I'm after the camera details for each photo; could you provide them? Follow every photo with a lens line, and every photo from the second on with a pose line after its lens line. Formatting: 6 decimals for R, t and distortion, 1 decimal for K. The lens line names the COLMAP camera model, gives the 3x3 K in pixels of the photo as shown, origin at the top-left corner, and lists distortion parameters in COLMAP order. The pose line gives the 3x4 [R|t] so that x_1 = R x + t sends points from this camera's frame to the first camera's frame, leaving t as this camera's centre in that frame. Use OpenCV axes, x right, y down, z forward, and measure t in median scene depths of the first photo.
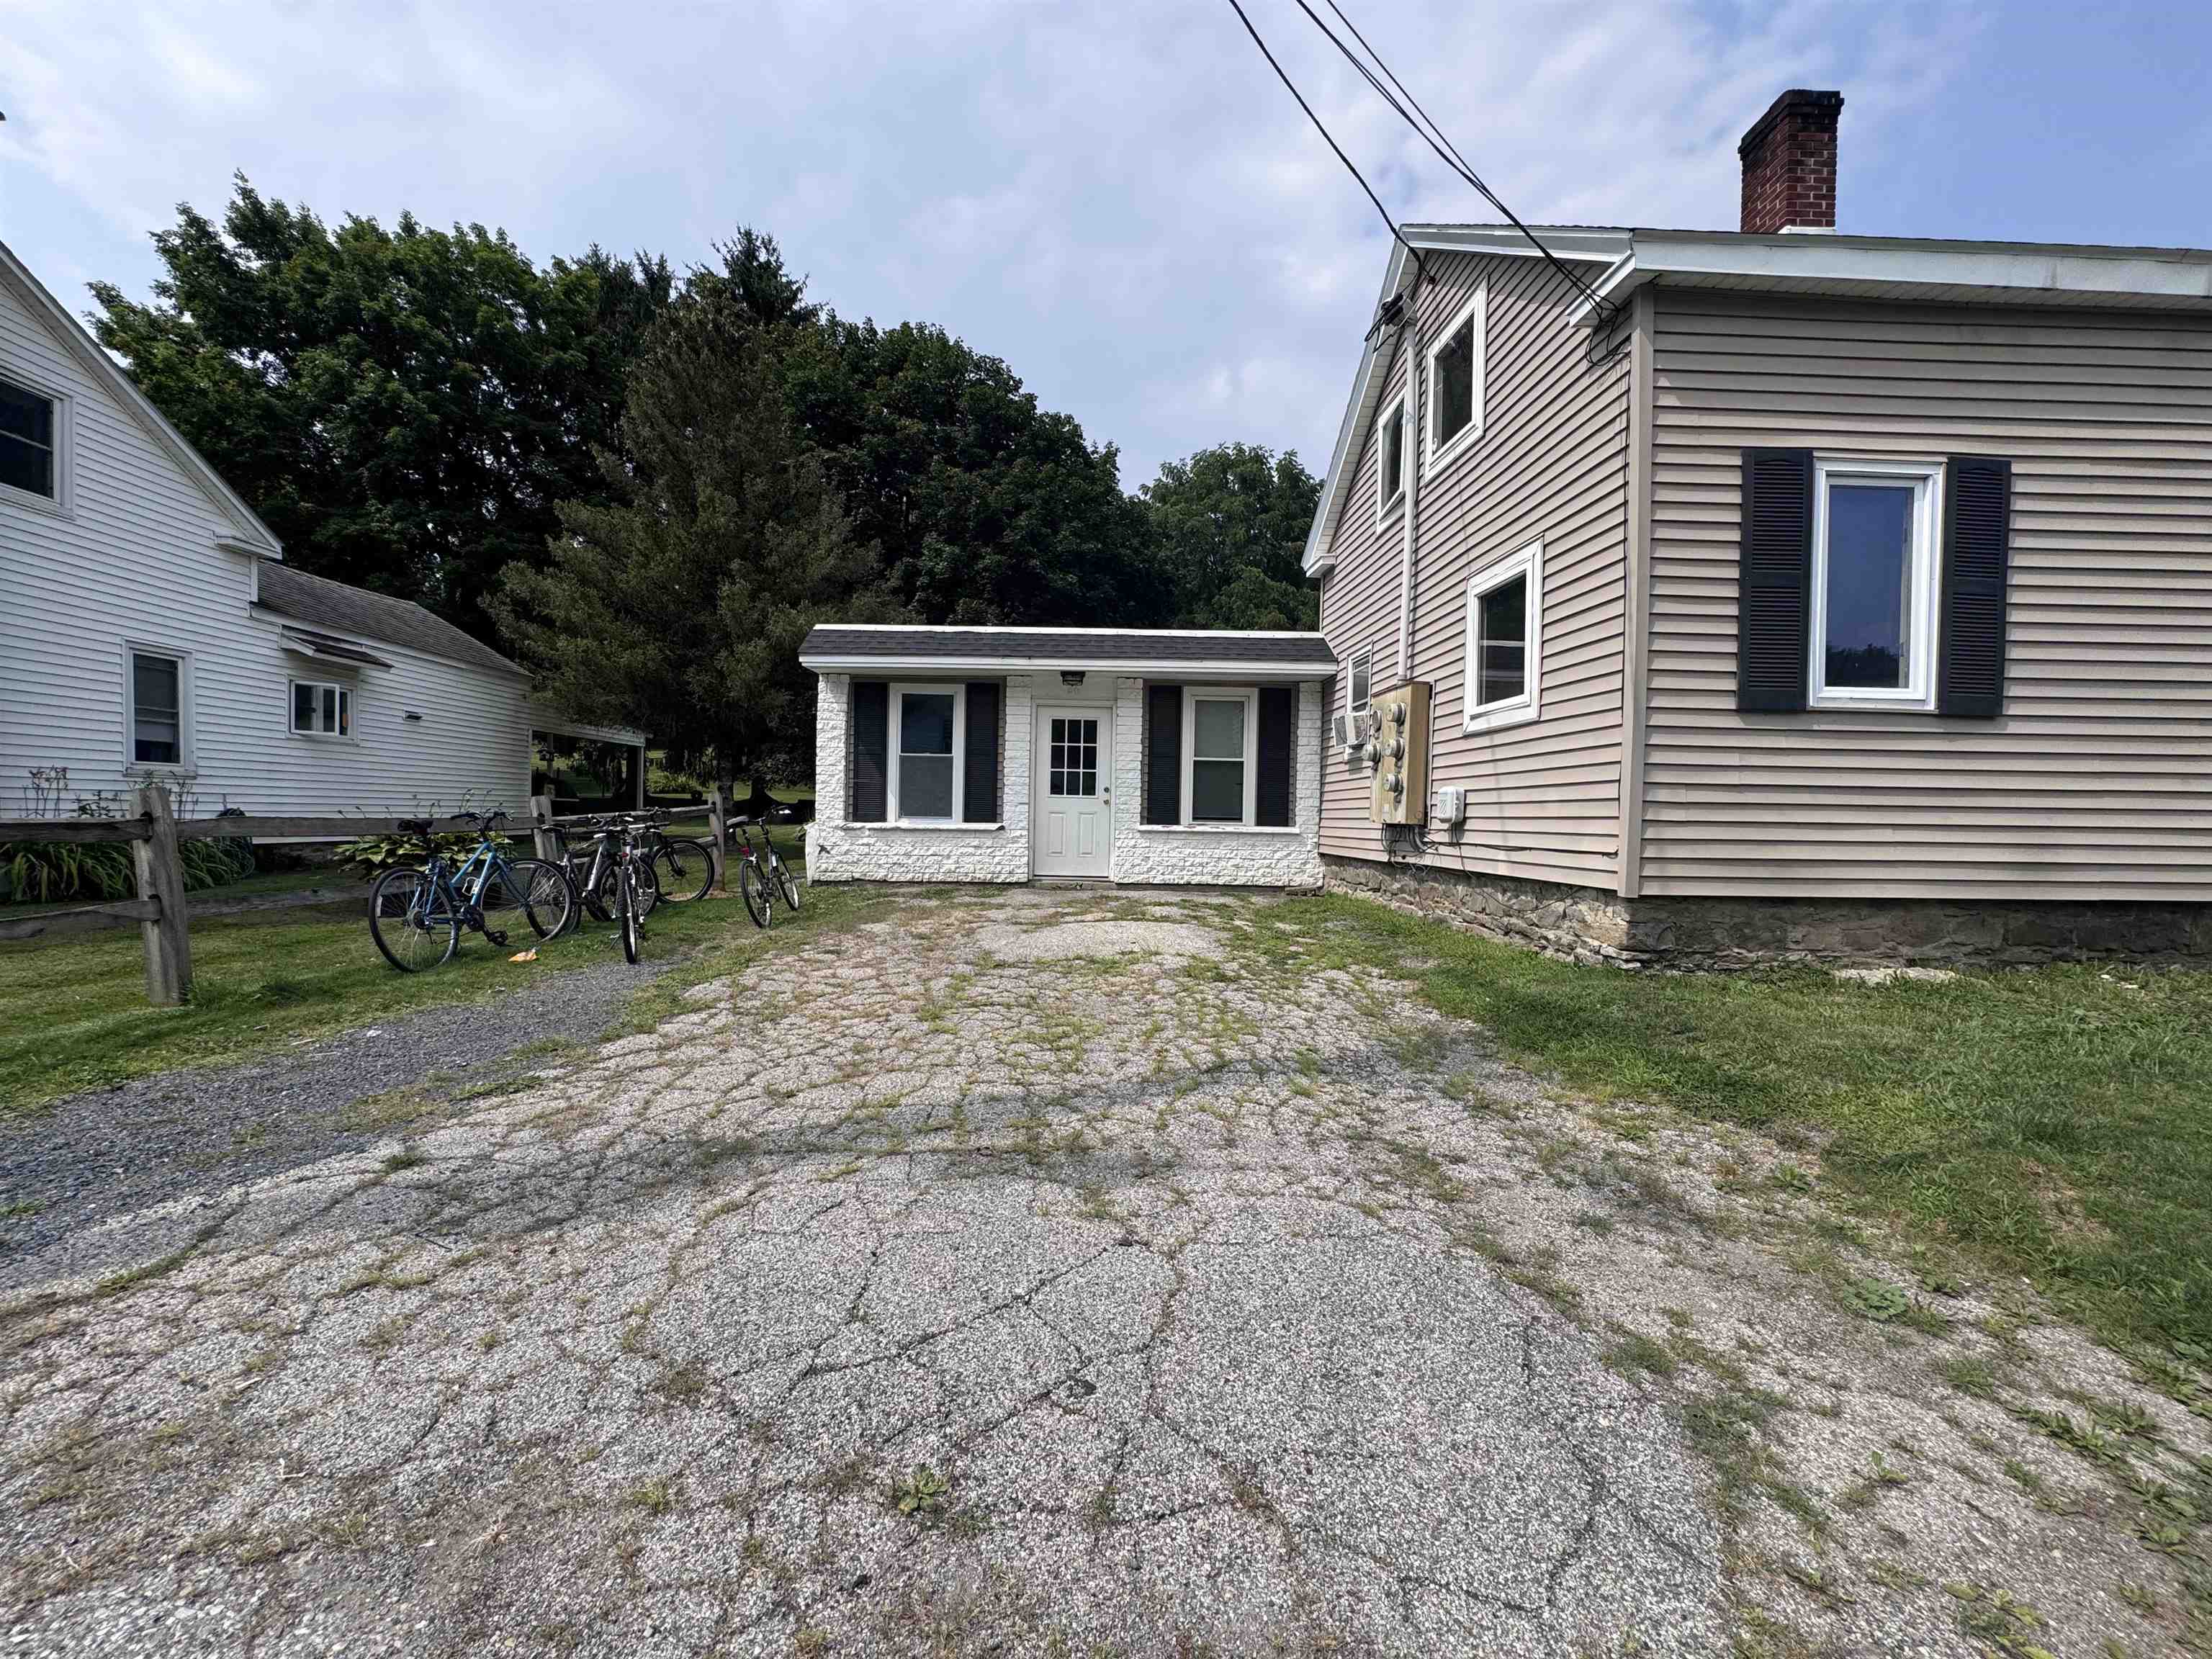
lens RADIAL K [[887.4, 0, 1106.0], [0, 887.4, 829.5], [0, 0, 1]] dist [-0.001295, -0.000188]
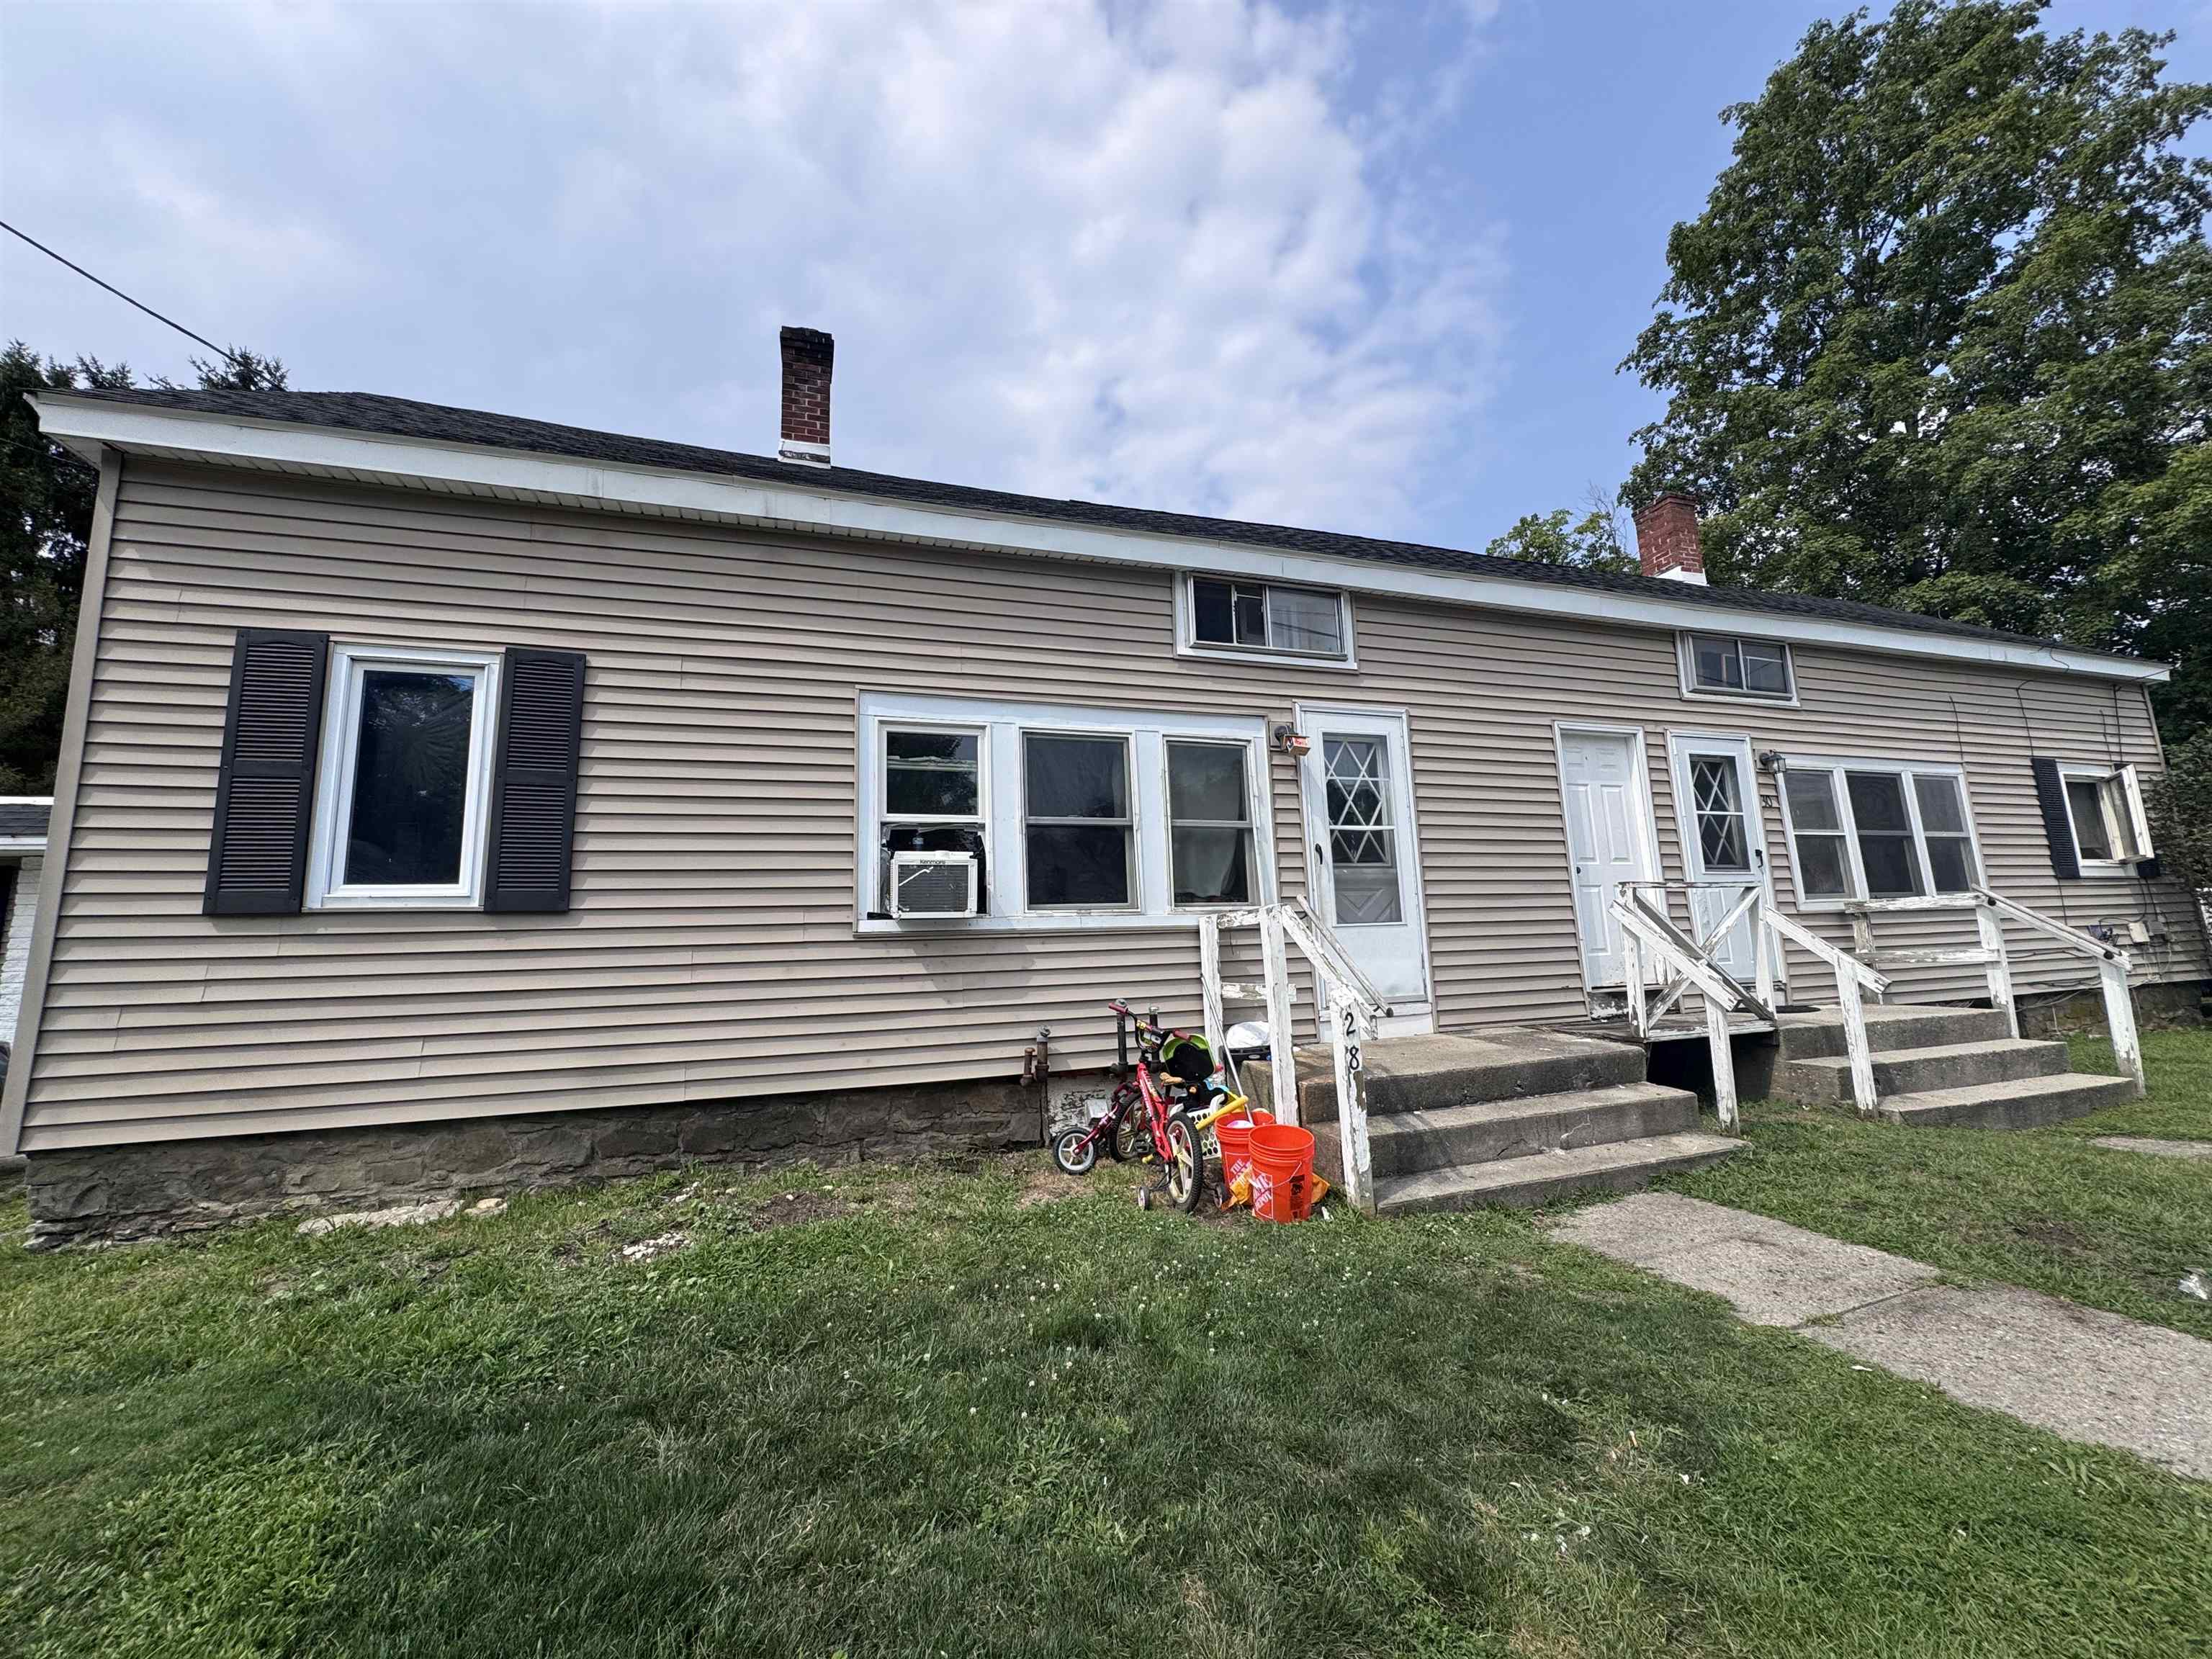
lens RADIAL K [[887.4, 0, 1106.0], [0, 887.4, 829.5], [0, 0, 1]] dist [-0.001295, -0.000188]
pose [[0.960173, -0.009007, 0.279260, 1.288863], [0.056131, 0.985322, -0.161214, -0.027830], [-0.273709, 0.170468, 0.946585, -0.070732]]
